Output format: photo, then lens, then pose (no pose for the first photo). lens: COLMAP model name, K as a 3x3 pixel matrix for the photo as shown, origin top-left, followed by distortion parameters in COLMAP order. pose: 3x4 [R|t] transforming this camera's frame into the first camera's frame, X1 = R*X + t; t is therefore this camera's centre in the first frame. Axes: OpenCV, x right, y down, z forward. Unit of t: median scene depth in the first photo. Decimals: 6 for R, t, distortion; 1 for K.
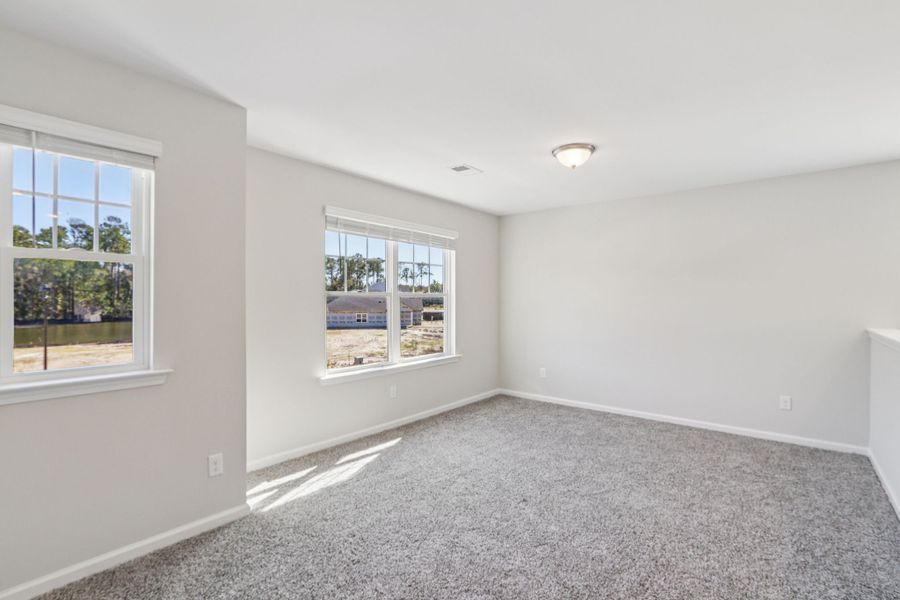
lens RADIAL K [[414.3, 0, 447.3], [0, 414.3, 305.0], [0, 0, 1]] dist [-0.024820, 0.005473]
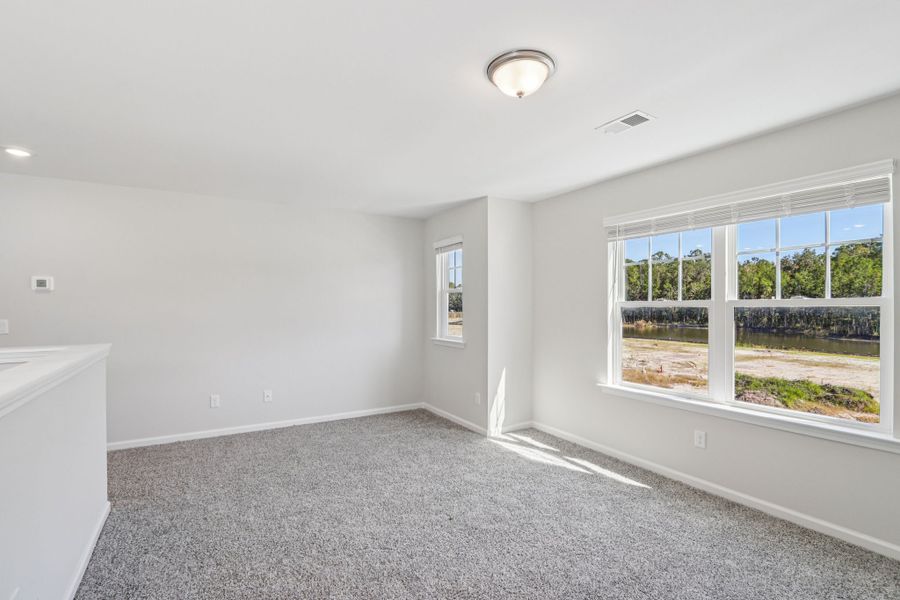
lens RADIAL K [[414.3, 0, 447.3], [0, 414.3, 305.0], [0, 0, 1]] dist [-0.024820, 0.005473]
pose [[-0.325203, -0.005524, -0.945628, 0.988363], [-0.016881, 0.999858, -0.000035, -0.020763], [0.945494, 0.015952, -0.325249, 1.175081]]
